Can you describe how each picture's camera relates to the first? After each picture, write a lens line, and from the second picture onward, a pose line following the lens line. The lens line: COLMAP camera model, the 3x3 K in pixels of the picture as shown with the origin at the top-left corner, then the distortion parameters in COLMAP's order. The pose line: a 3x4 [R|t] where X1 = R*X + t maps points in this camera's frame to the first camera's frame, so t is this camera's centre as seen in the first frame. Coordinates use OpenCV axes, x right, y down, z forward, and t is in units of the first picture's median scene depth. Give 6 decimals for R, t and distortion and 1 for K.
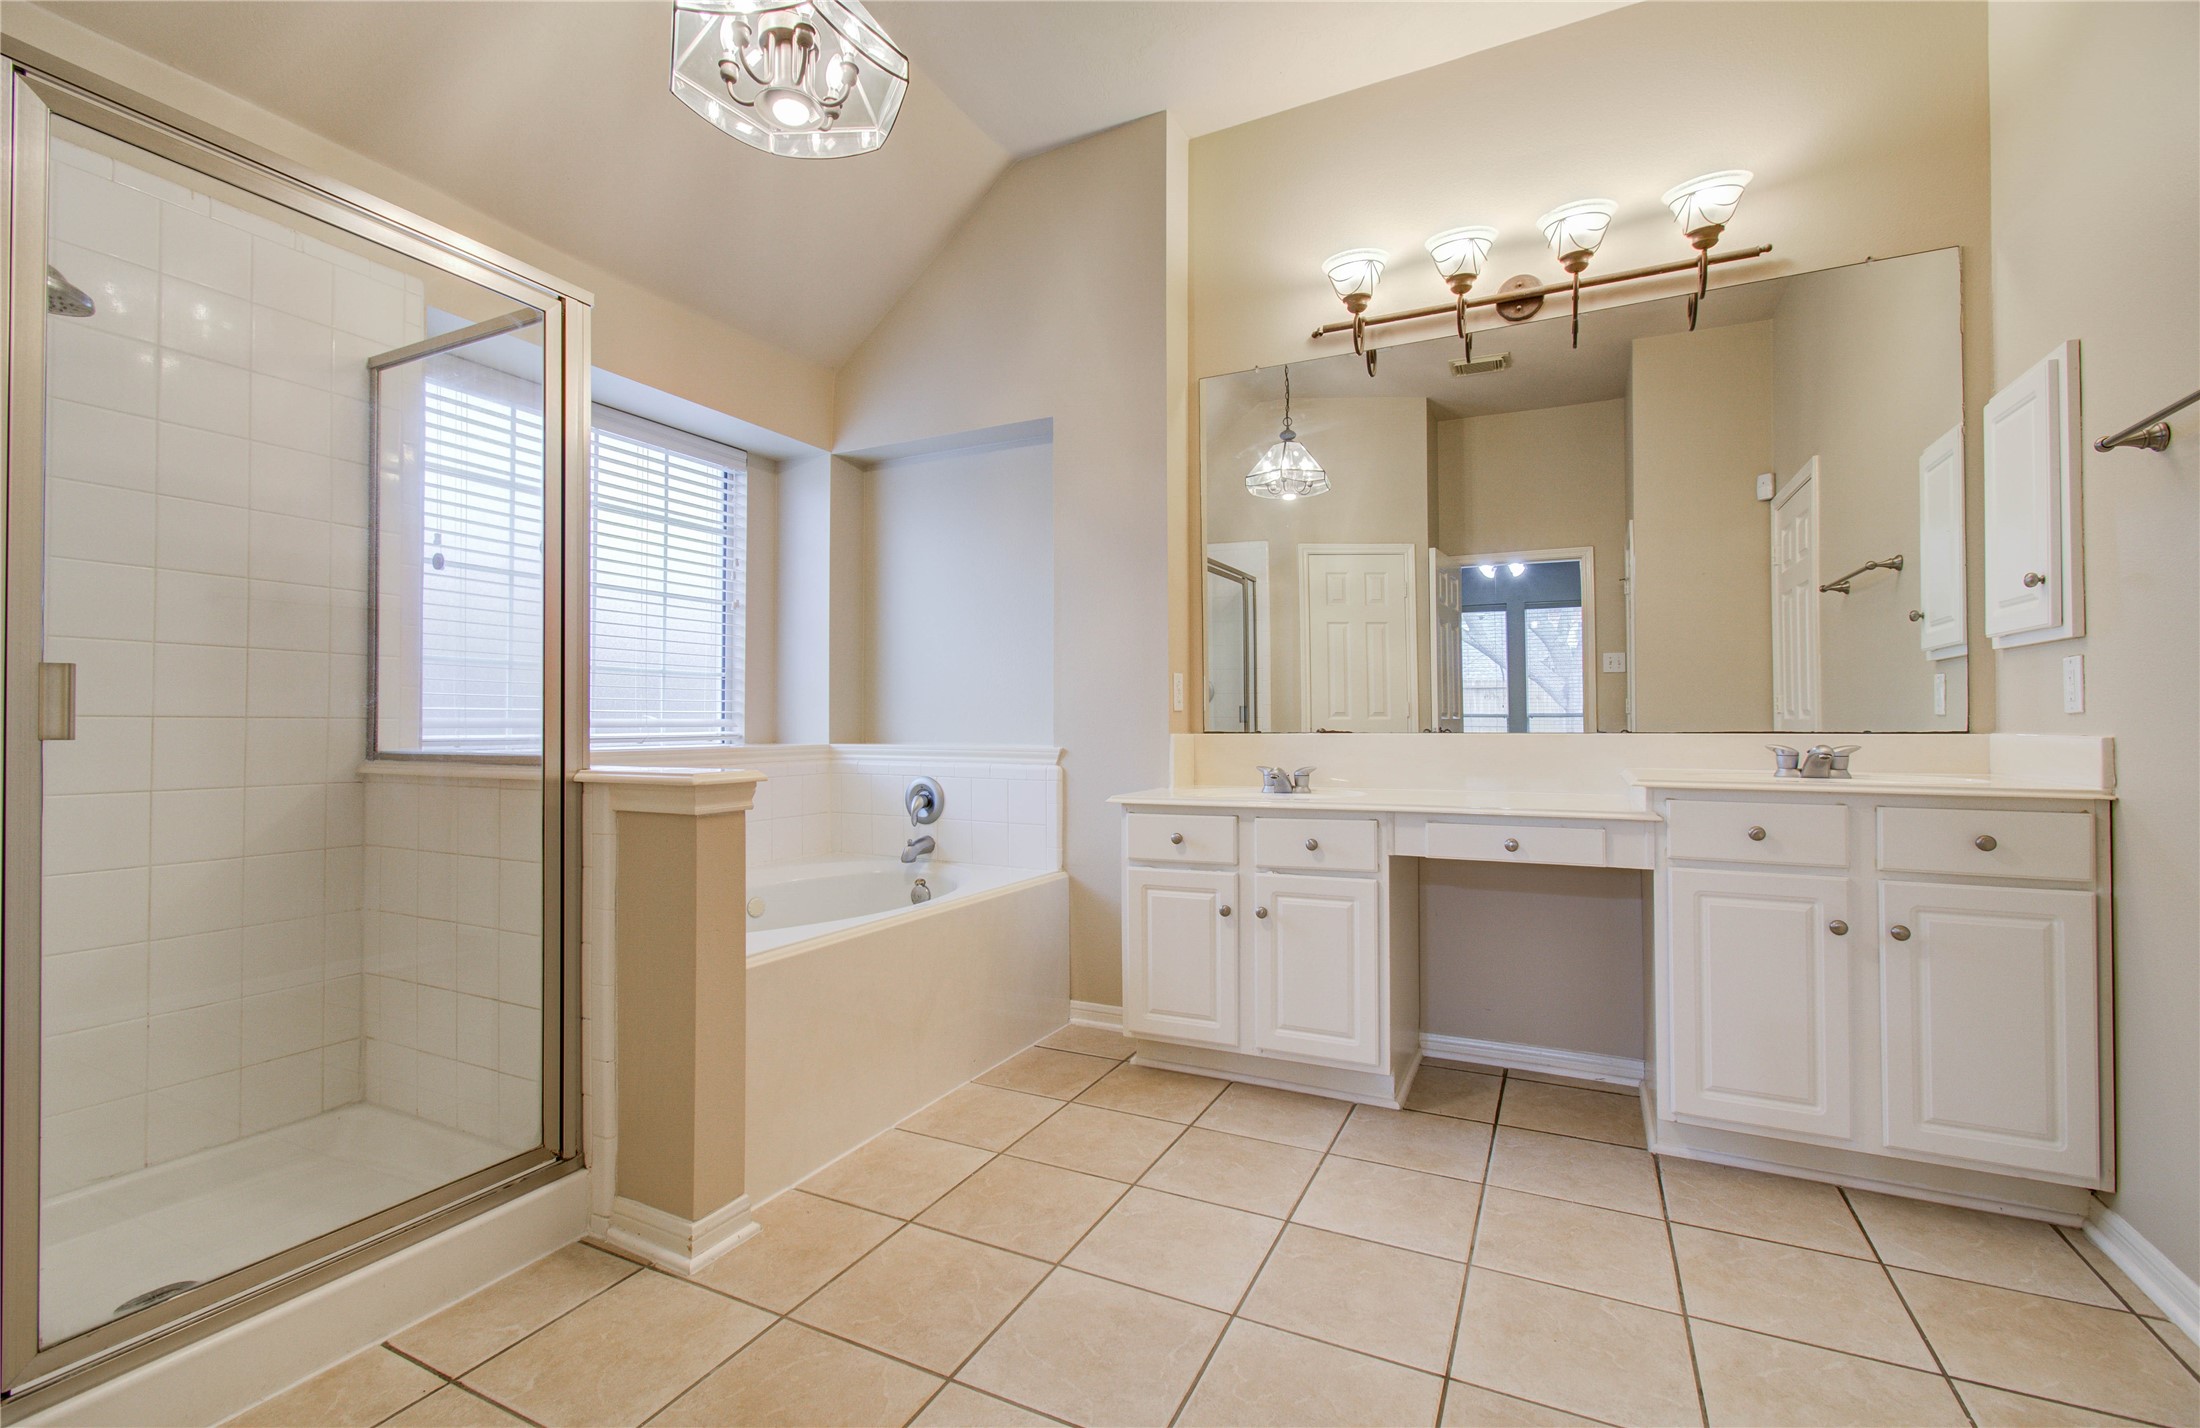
lens RADIAL K [[949.1, 0, 1096.5], [0, 949.1, 714.4], [0, 0, 1]] dist [-0.001213, 0.000579]
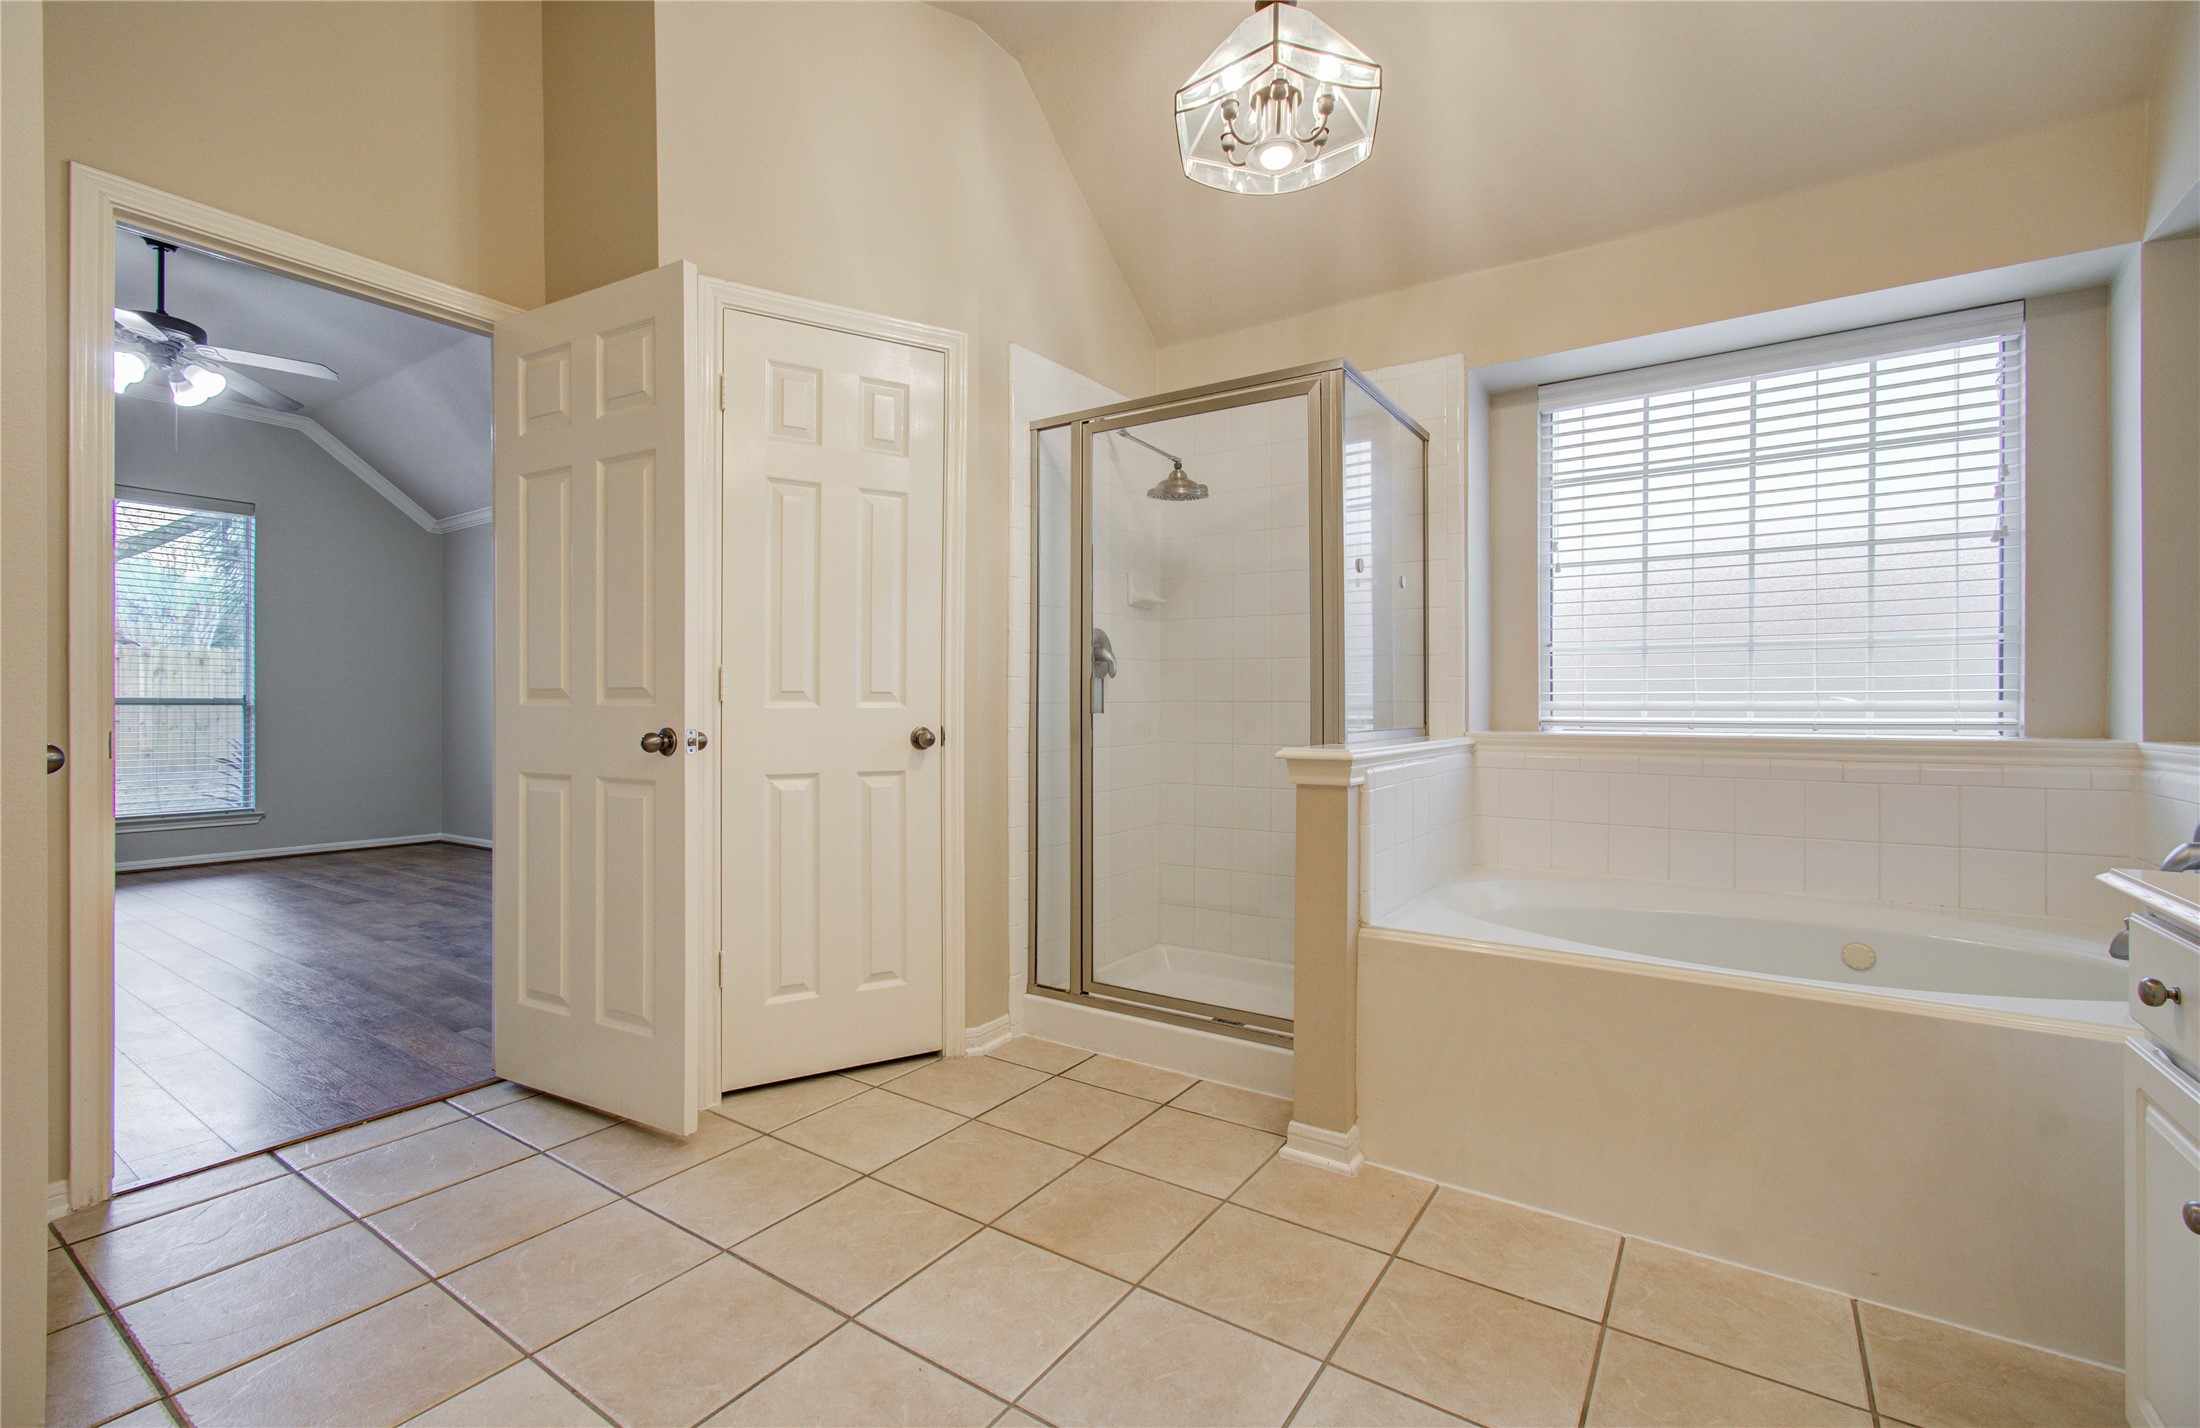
lens RADIAL K [[949.1, 0, 1089.4], [0, 949.1, 709.6], [0, 0, 1]] dist [-0.001213, 0.000579]
pose [[-0.139739, 0.004321, -0.990179, 0.442296], [0.008657, 0.999958, 0.003142, 0.004083], [0.990151, -0.008133, -0.139770, 0.504253]]
